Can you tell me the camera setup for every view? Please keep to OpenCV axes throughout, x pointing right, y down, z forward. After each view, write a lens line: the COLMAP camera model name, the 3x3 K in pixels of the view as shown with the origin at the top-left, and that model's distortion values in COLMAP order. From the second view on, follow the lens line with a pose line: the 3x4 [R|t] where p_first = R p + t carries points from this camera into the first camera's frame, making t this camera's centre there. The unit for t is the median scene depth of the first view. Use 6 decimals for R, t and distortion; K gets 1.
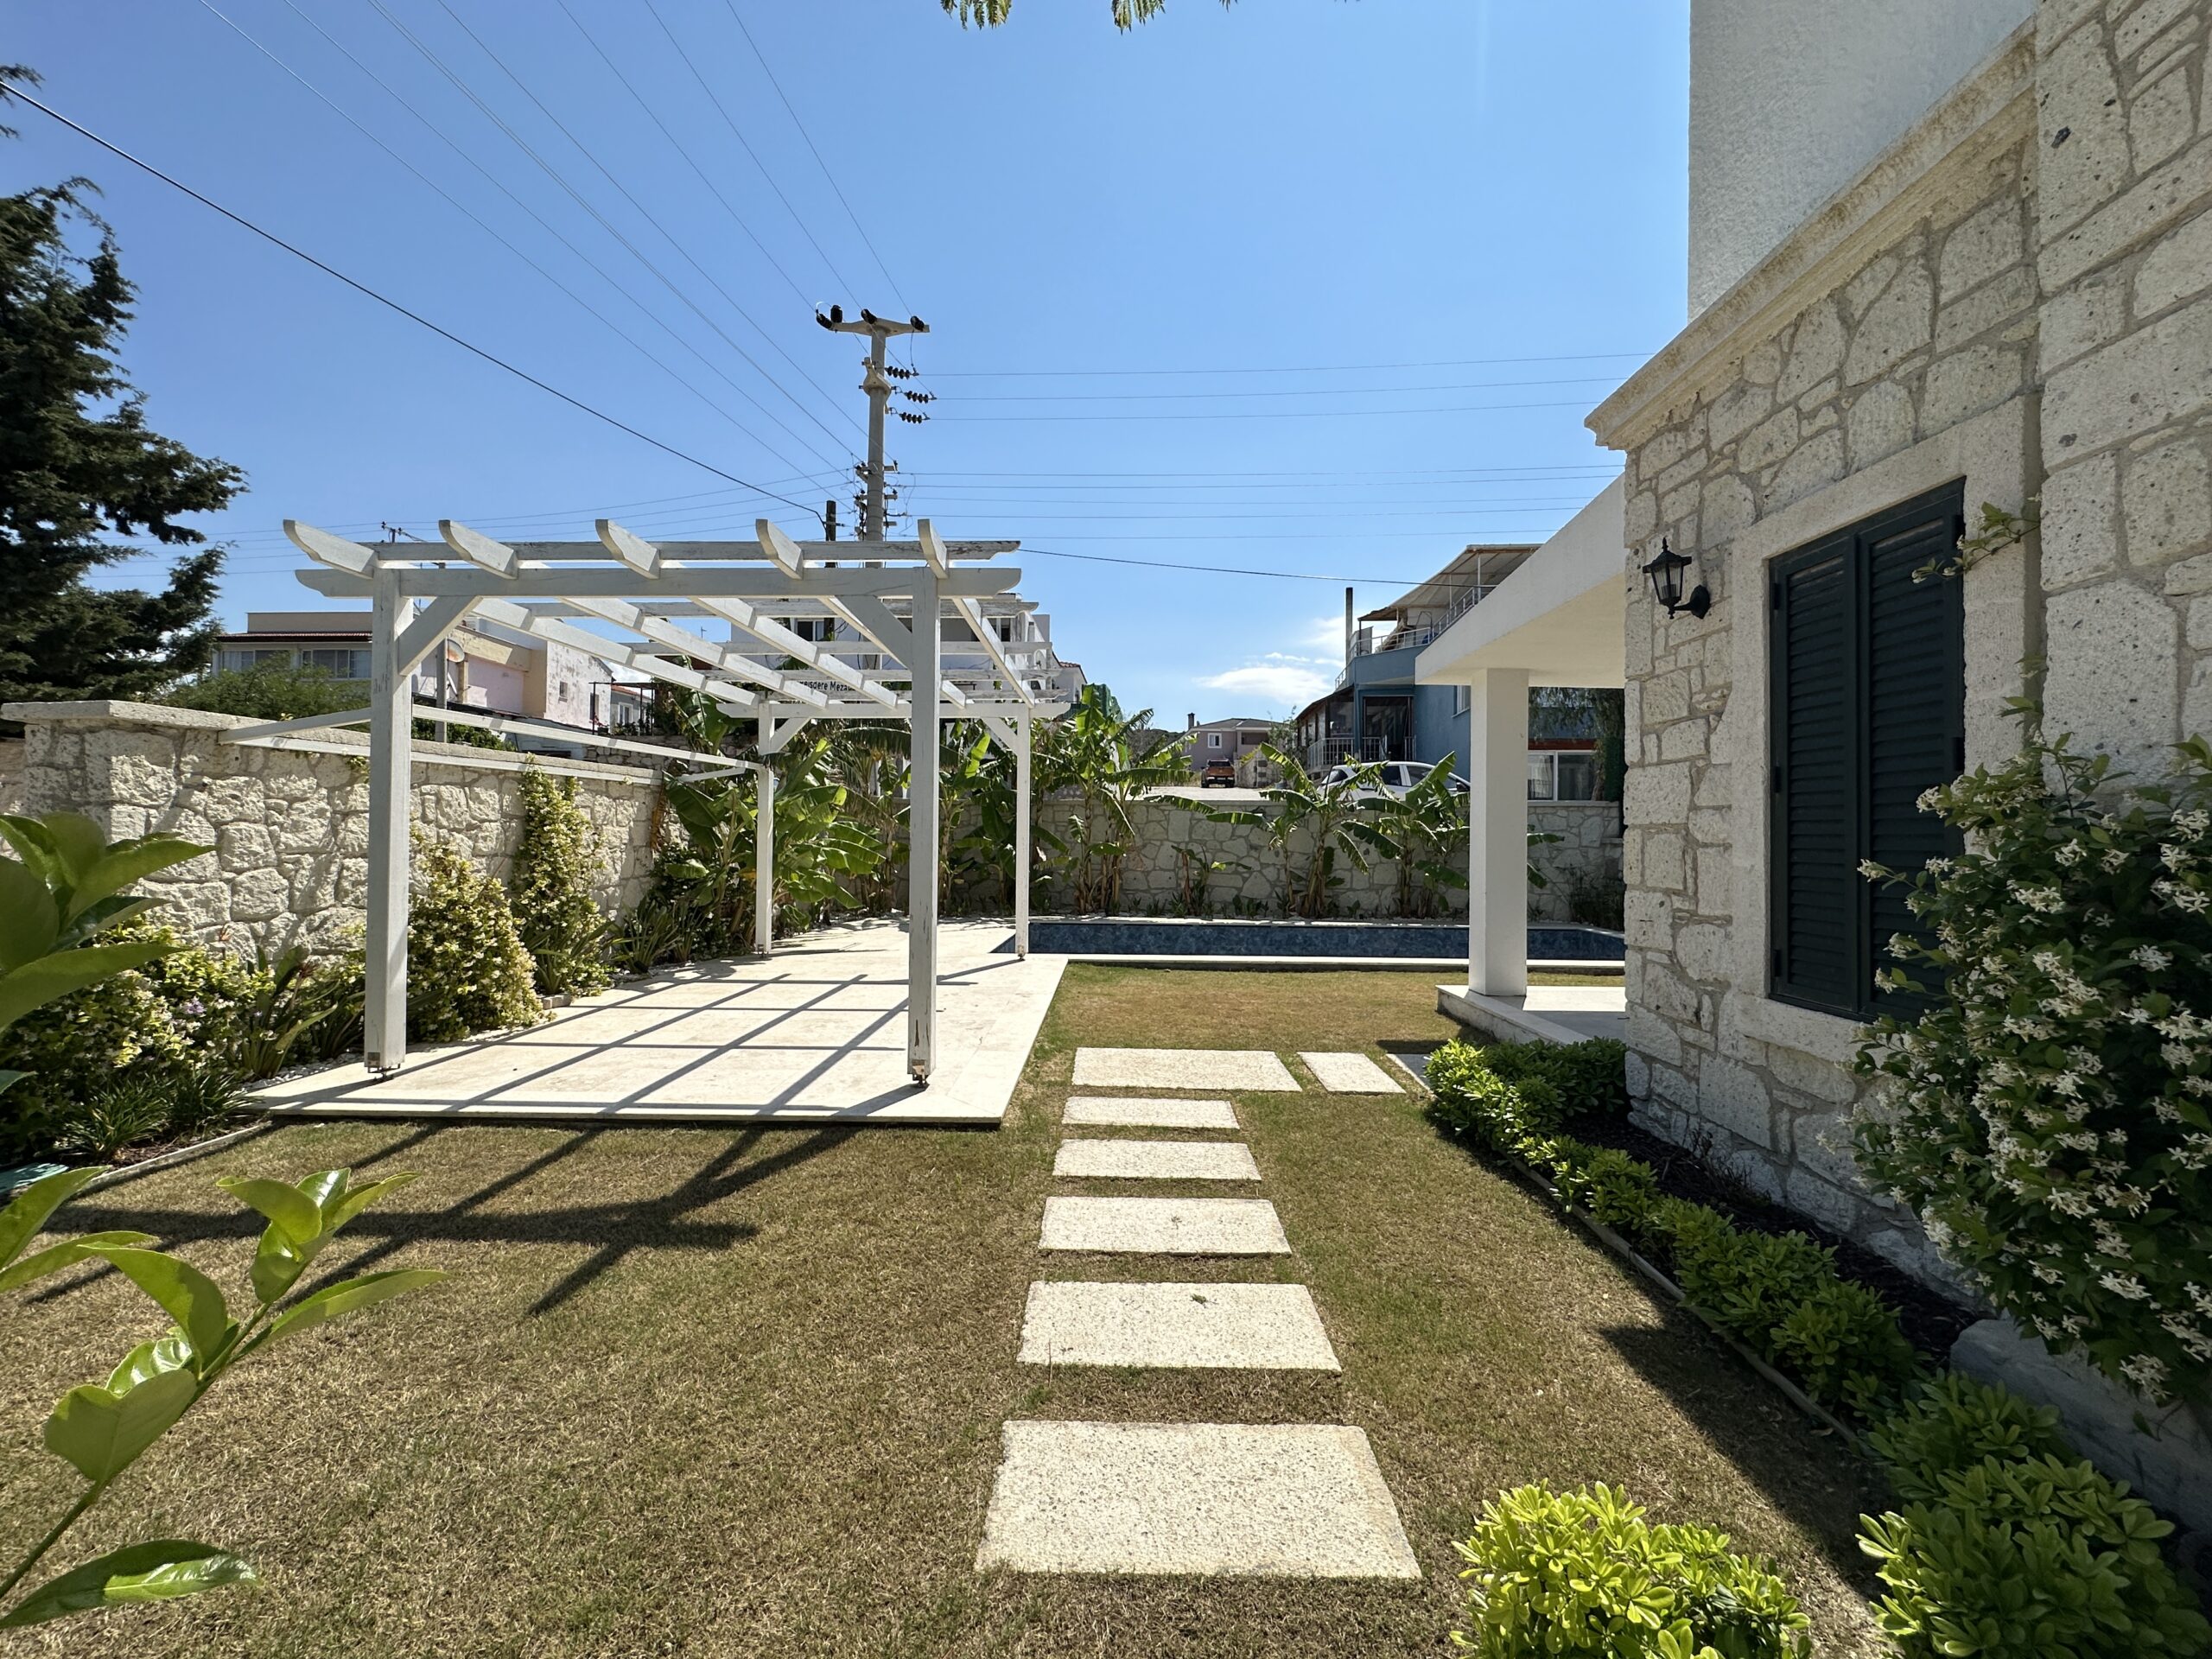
lens RADIAL K [[882.0, 0, 1110.0], [0, 882.0, 828.9], [0, 0, 1]] dist [-0.004455, 0.000872]
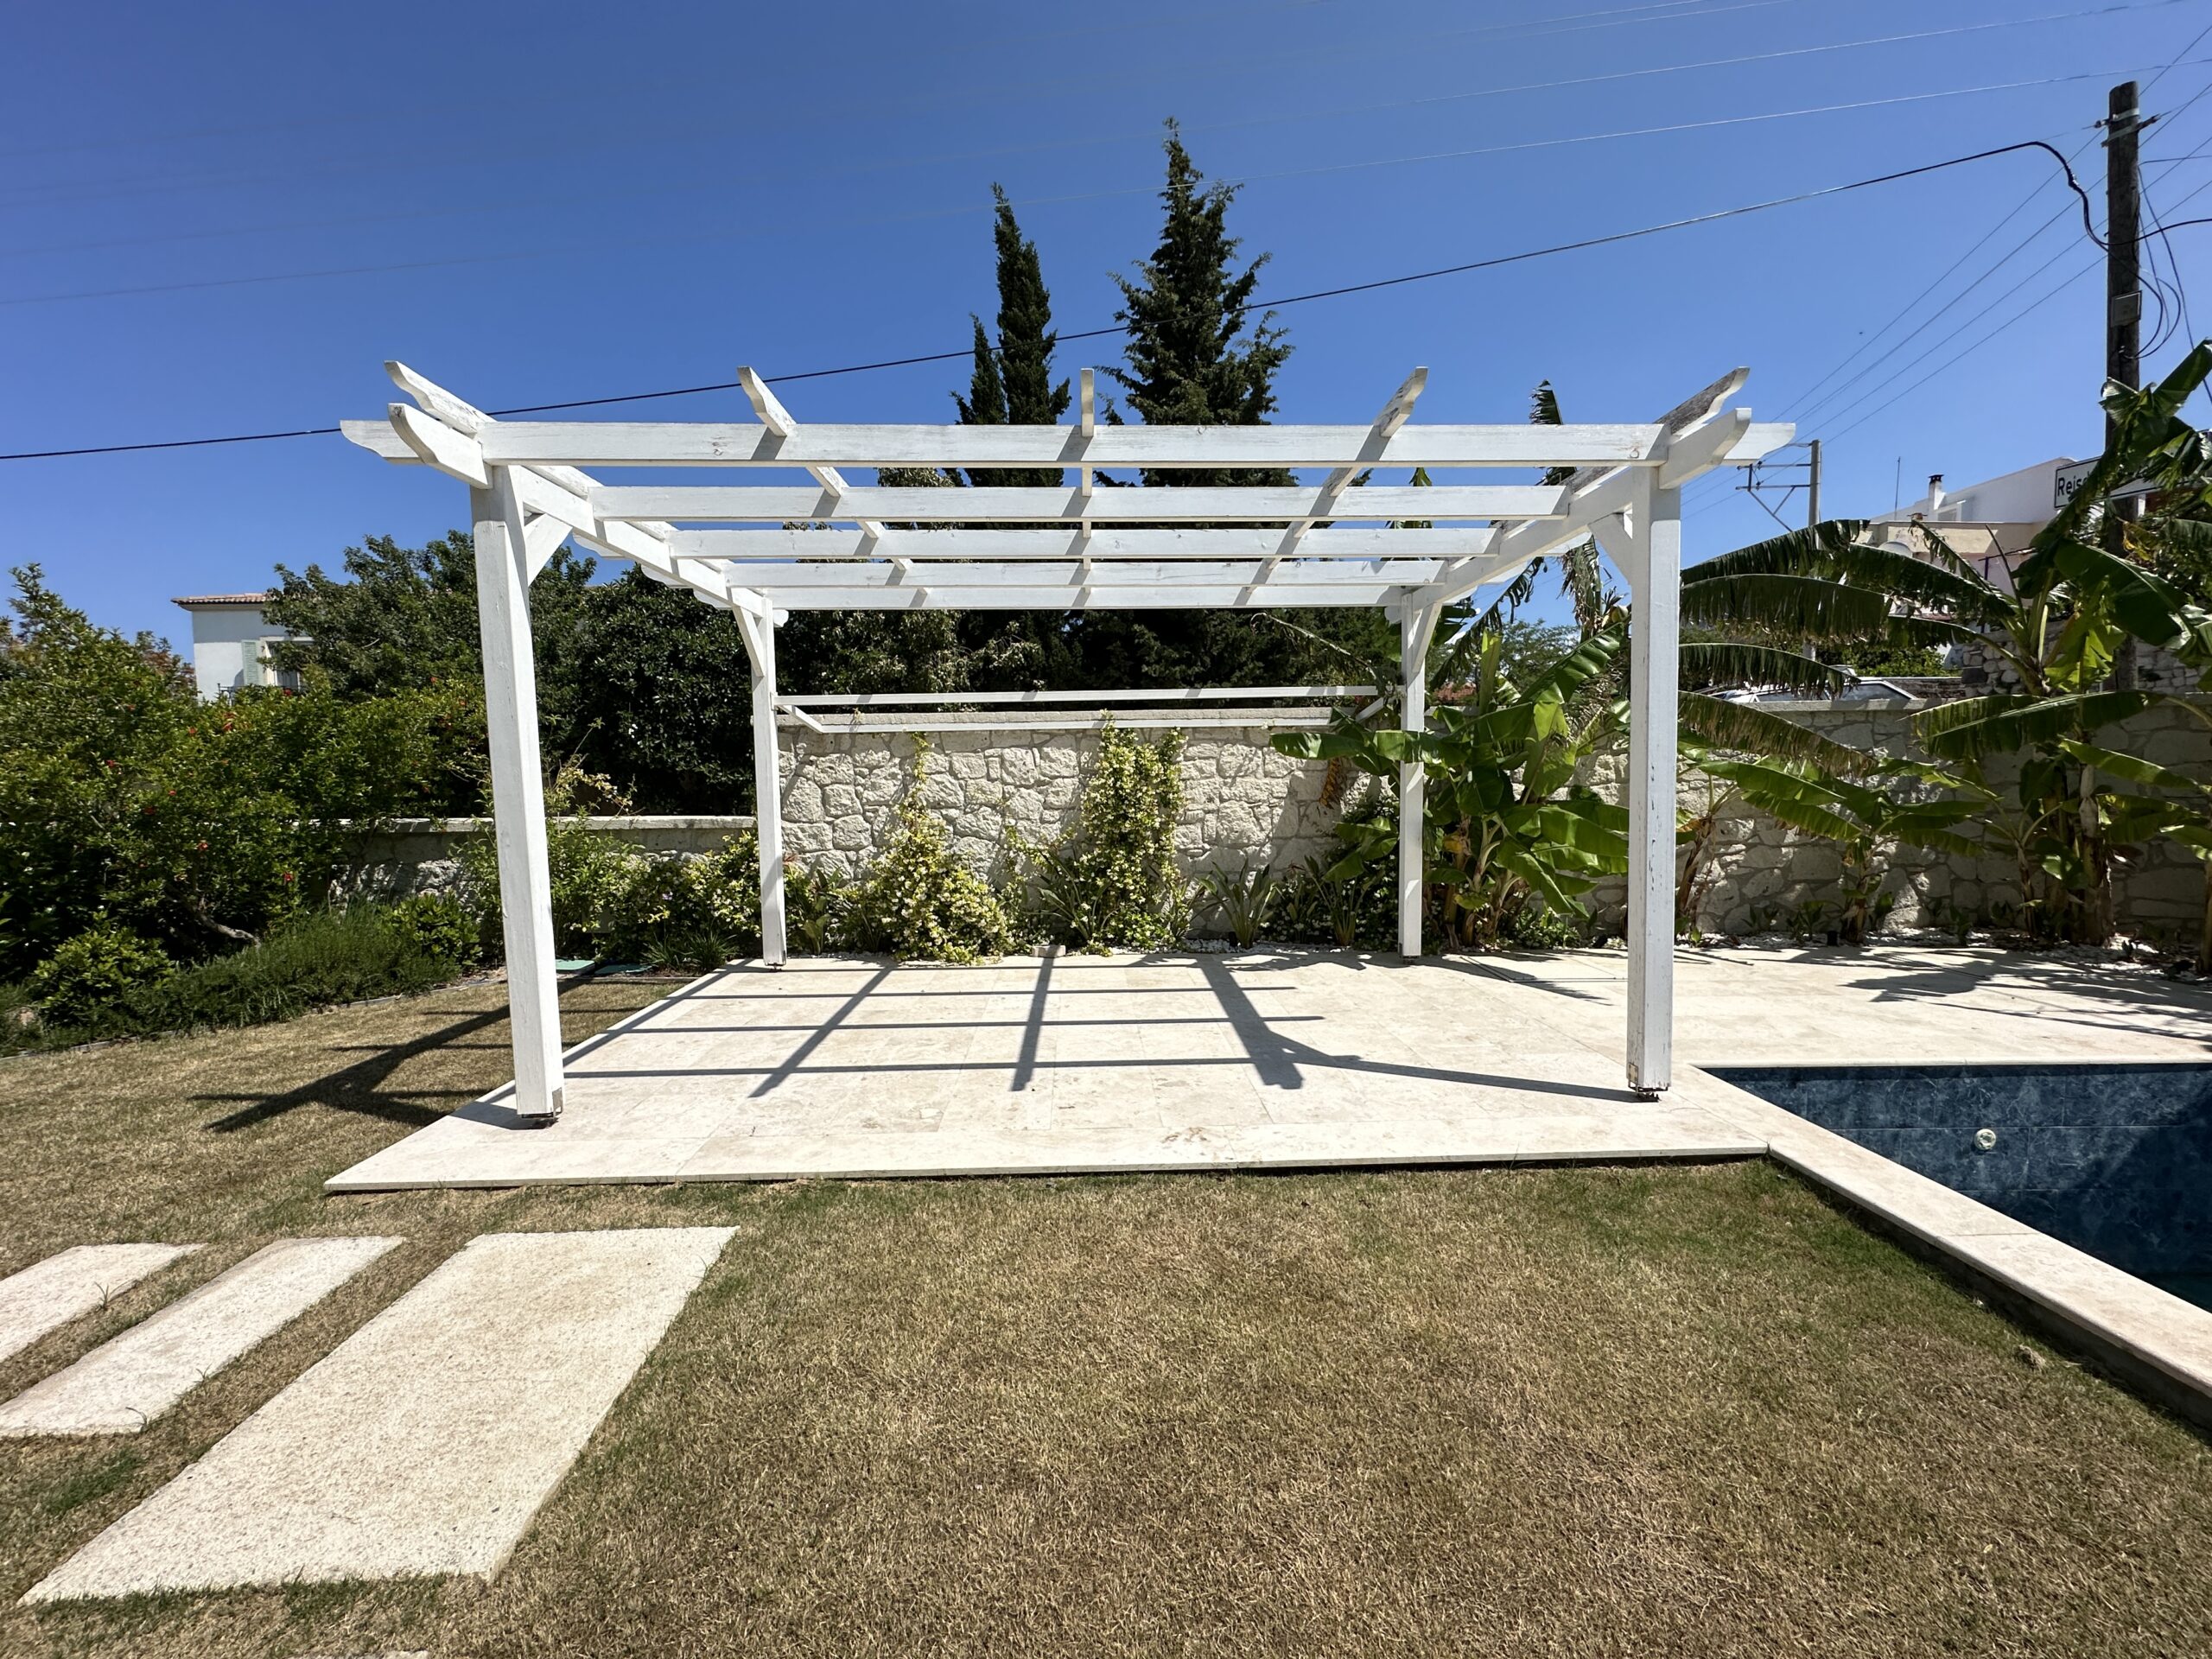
lens RADIAL K [[882.0, 0, 1107.6], [0, 882.0, 830.8], [0, 0, 1]] dist [-0.004455, 0.000872]
pose [[0.047121, 0.058928, -0.997149, 0.628859], [0.018108, 0.998044, 0.059837, -0.011379], [0.998725, -0.020876, 0.045961, 1.599153]]
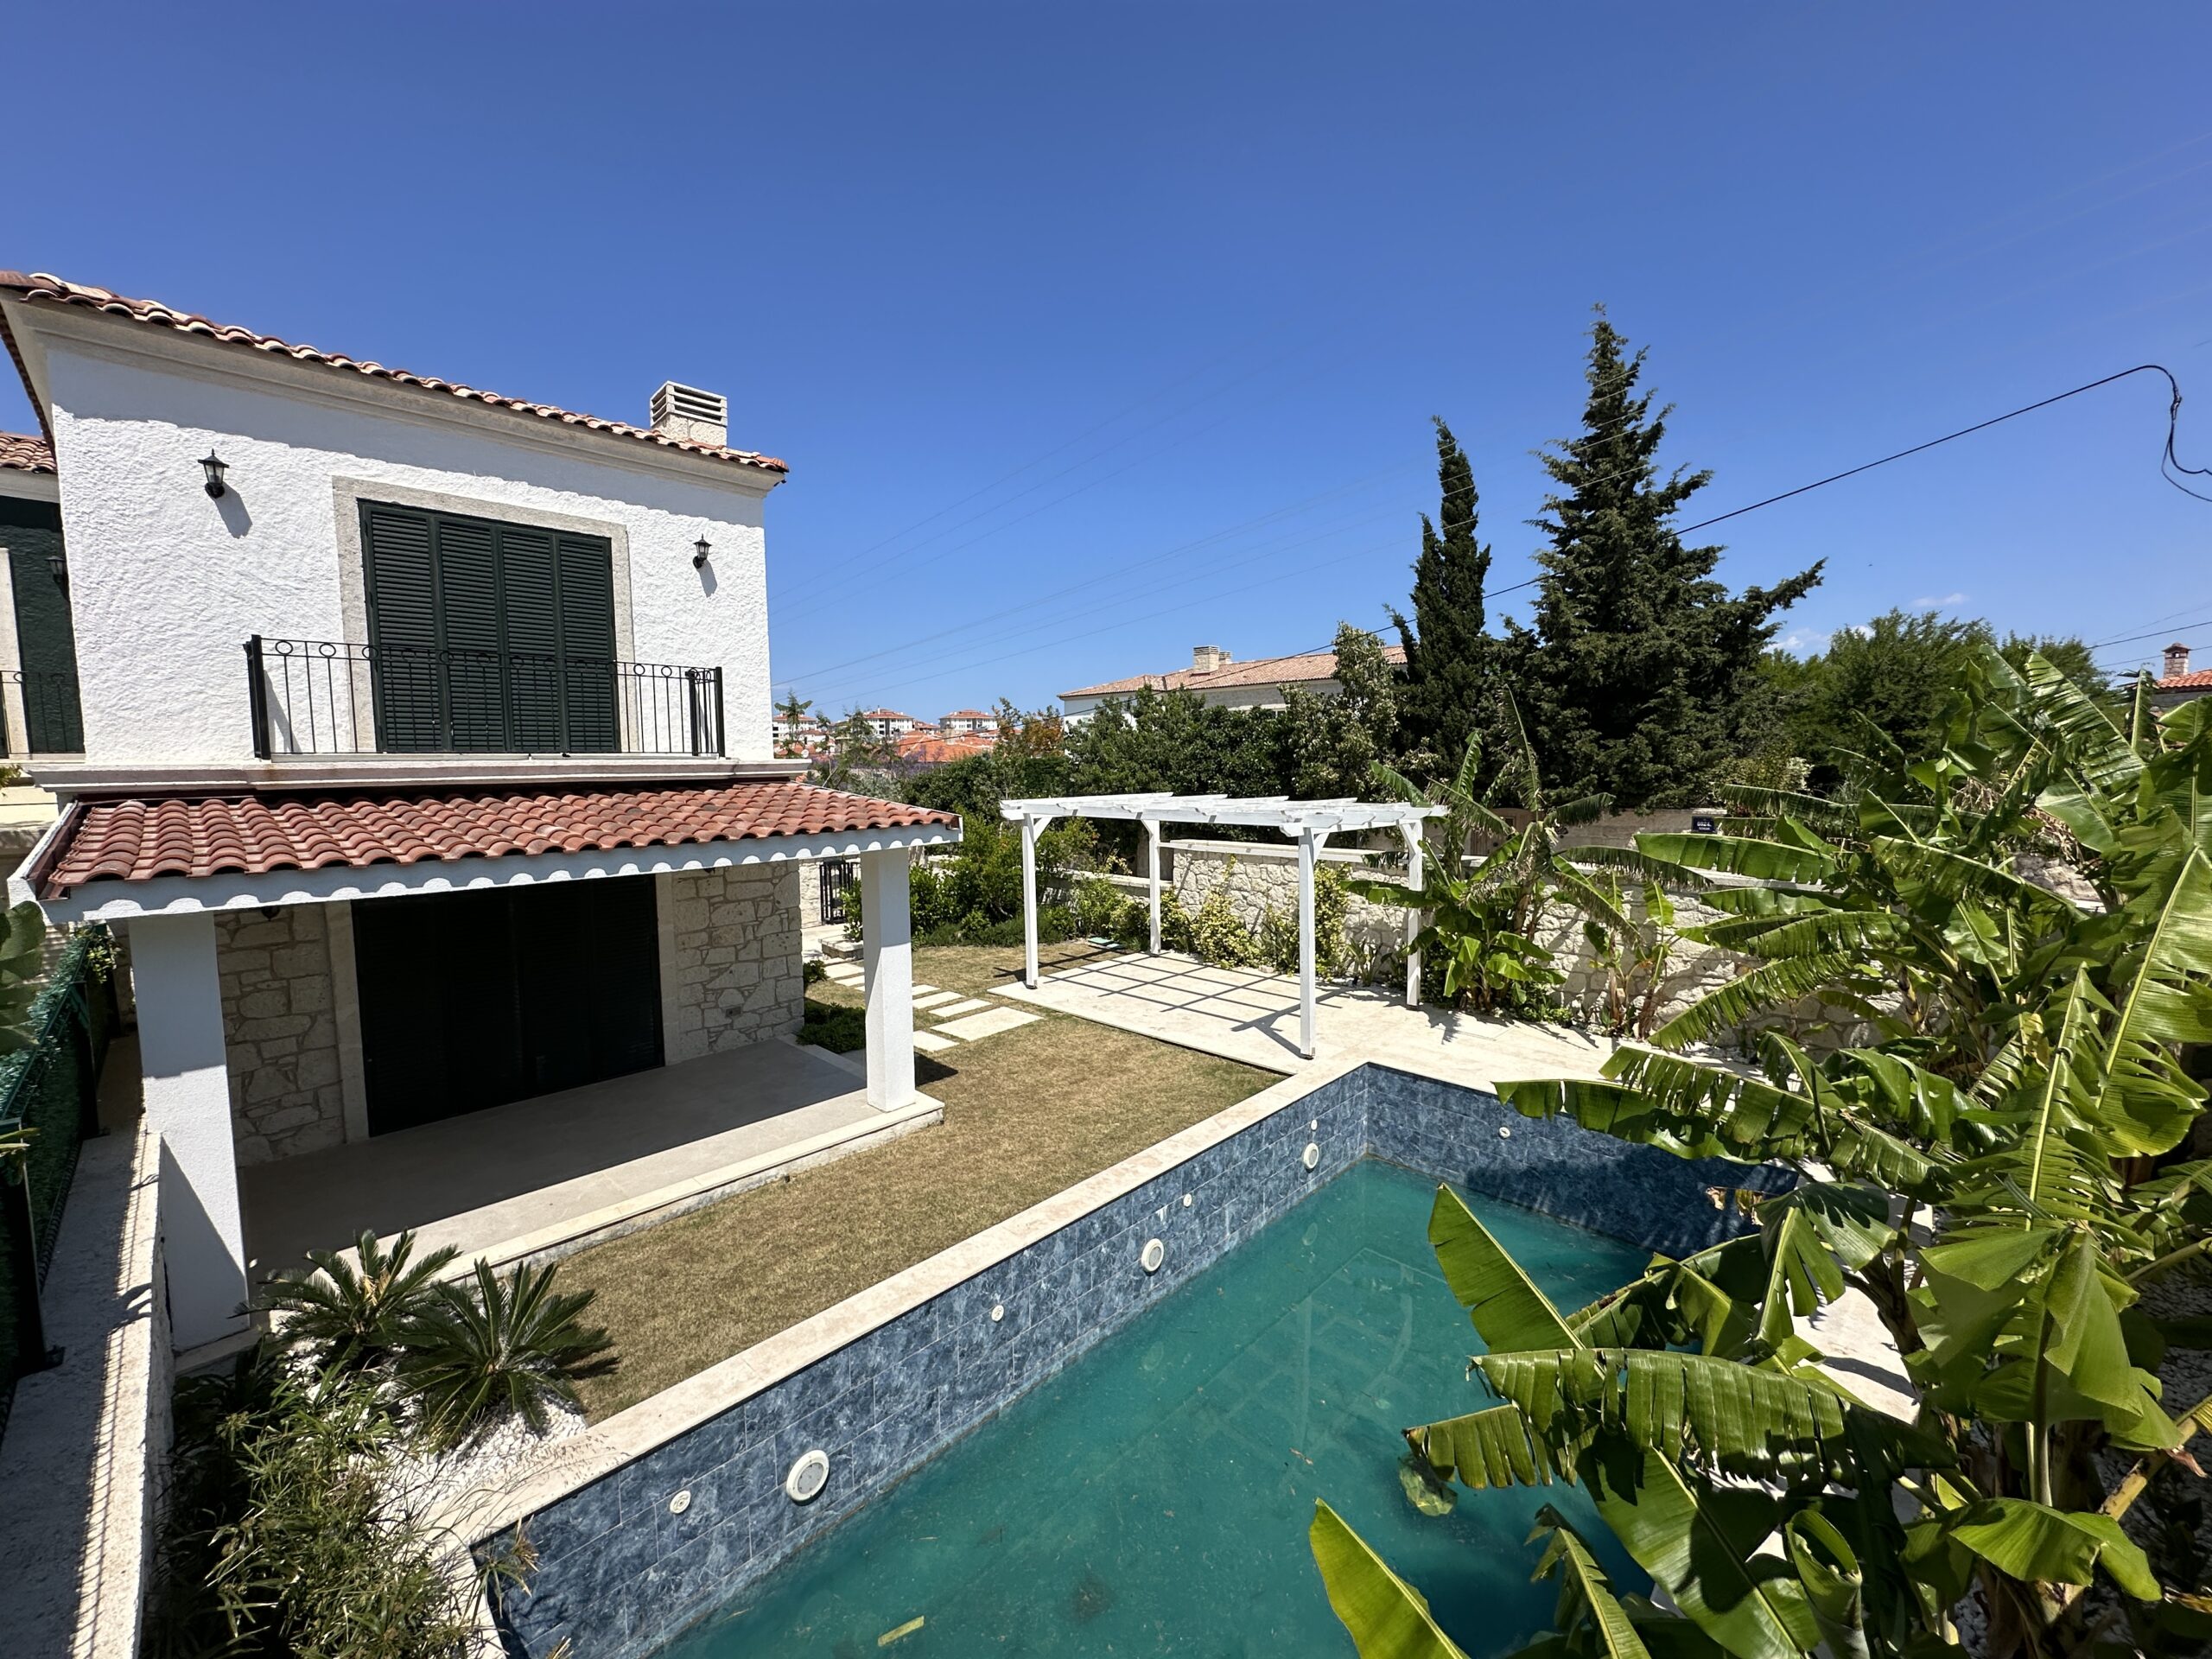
lens RADIAL K [[882.0, 0, 1104.9], [0, 882.0, 830.6], [0, 0, 1]] dist [-0.004455, 0.000872]
pose [[-0.679256, 0.056216, -0.731745, 1.830049], [0.009694, 0.997662, 0.067646, -0.446480], [0.733837, 0.038855, -0.678213, 3.348061]]
